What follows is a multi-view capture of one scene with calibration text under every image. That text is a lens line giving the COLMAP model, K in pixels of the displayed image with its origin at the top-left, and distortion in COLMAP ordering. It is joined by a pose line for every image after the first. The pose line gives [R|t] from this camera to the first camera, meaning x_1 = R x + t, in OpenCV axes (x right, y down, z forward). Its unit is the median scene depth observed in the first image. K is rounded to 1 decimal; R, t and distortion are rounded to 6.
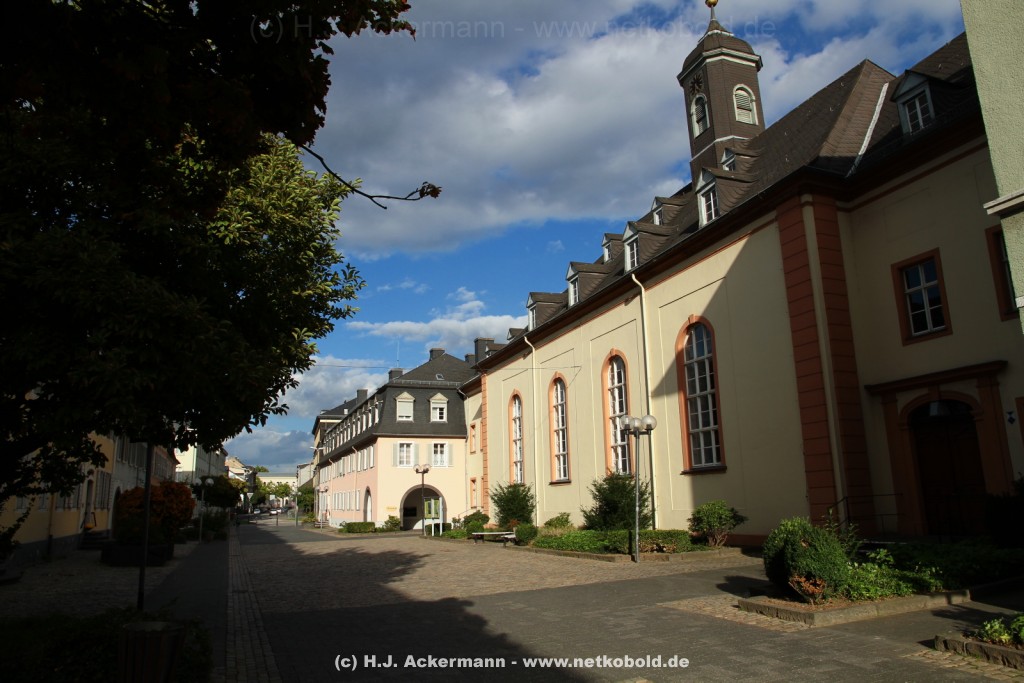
lens RADIAL K [[717.9, 0, 512.0], [0, 717.9, 341.5], [0, 0, 1]] dist [-0.099608, 0.074730]
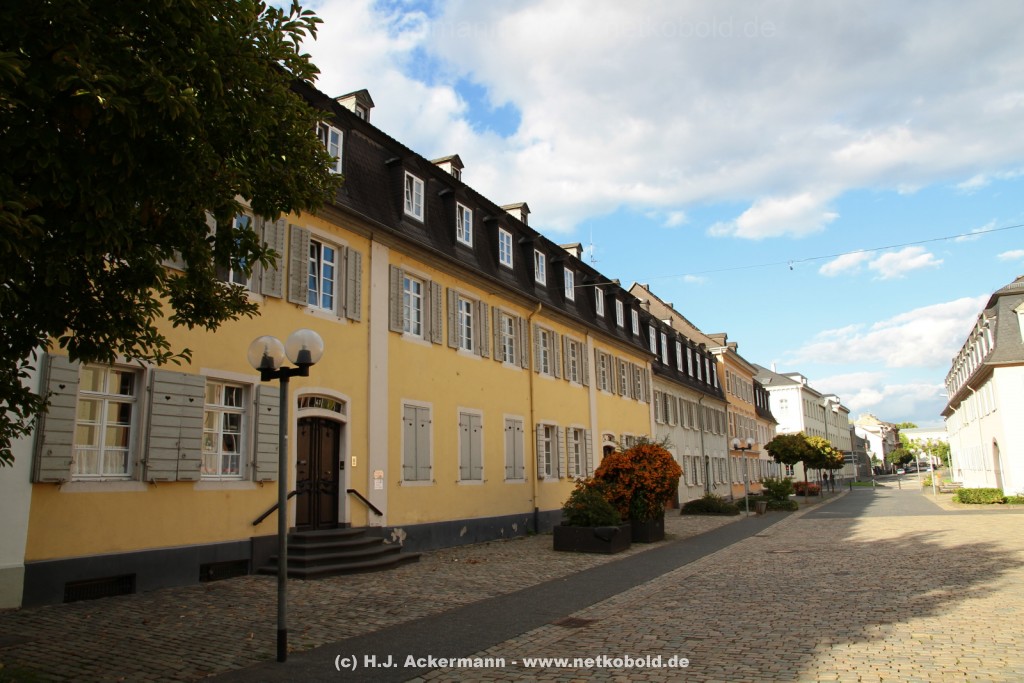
lens RADIAL K [[717.9, 0, 512.0], [0, 717.9, 341.5], [0, 0, 1]] dist [-0.099608, 0.074730]
pose [[0.655953, -0.134251, -0.742766, 0.015963], [0.174222, 0.984412, -0.024068, 0.047615], [0.734419, -0.113619, 0.669118, 0.218758]]
